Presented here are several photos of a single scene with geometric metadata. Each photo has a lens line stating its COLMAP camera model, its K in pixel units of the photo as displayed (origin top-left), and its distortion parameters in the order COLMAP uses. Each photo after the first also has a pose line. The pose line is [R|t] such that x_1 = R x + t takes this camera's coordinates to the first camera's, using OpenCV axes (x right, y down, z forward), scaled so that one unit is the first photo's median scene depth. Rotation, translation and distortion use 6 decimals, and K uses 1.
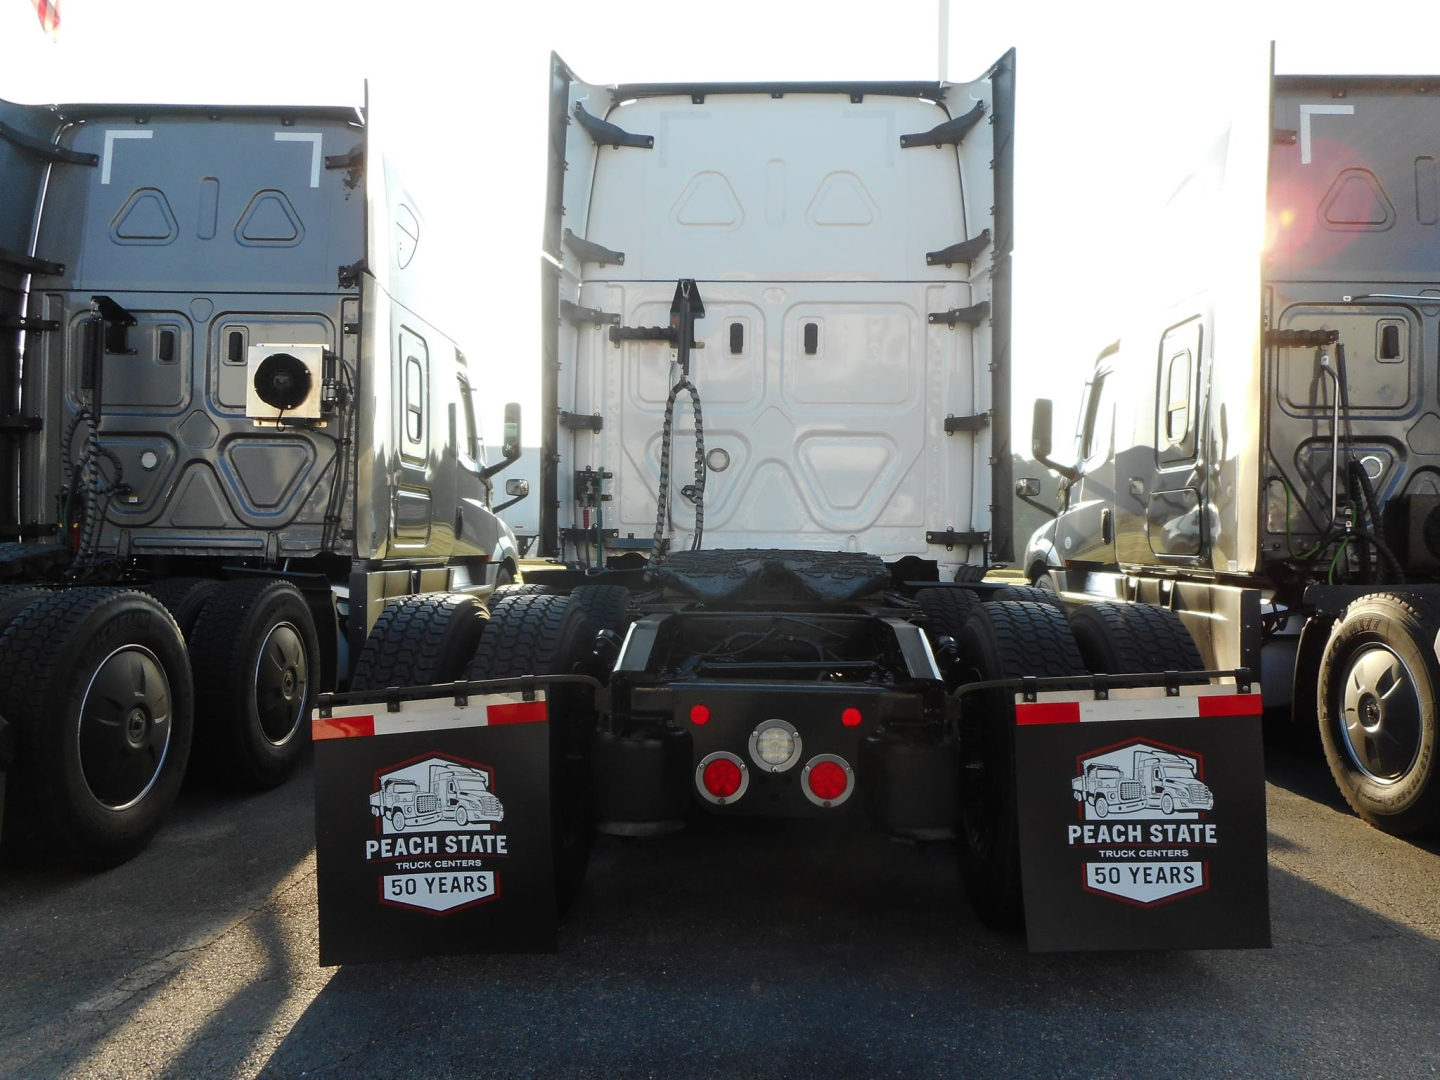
lens RADIAL K [[1093.9, 0, 720.0], [0, 1093.9, 540.0], [0, 0, 1]] dist [0.014043, 0.003028]
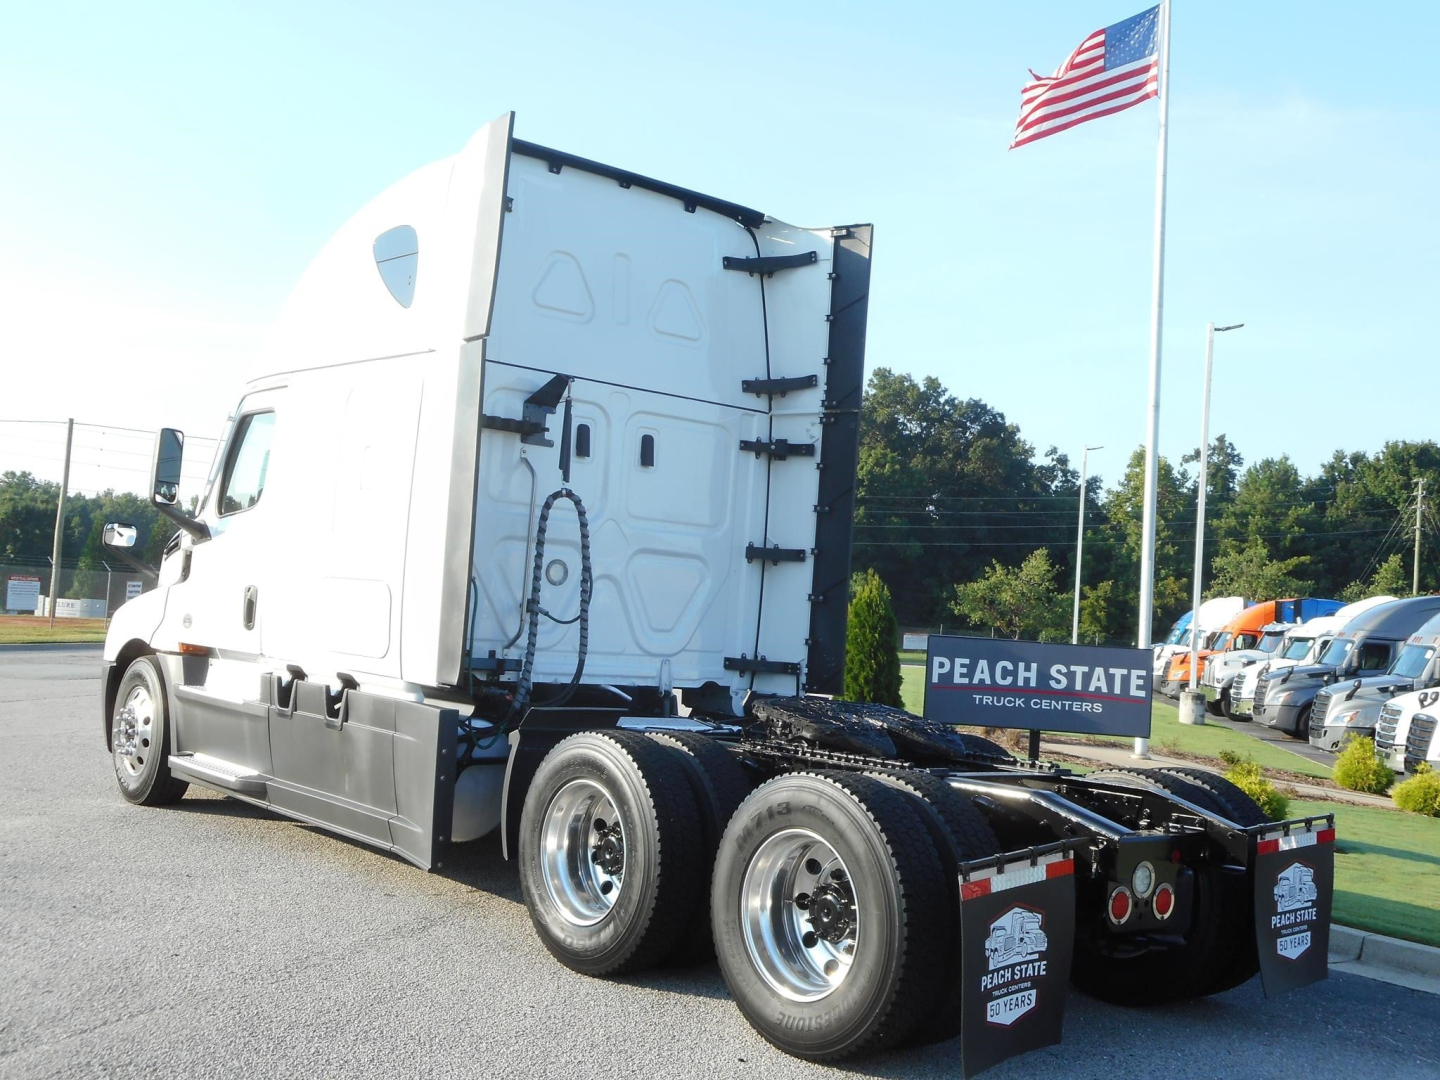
lens RADIAL K [[1597.5, 0, 720.0], [0, 1597.5, 540.0], [0, 0, 1]] dist [-0.009833, -0.008251]
pose [[0.730246, 0.075726, 0.678975, -0.839350], [-0.071383, 0.996855, -0.034405, -0.066413], [-0.679445, -0.023343, 0.733355, -0.064392]]
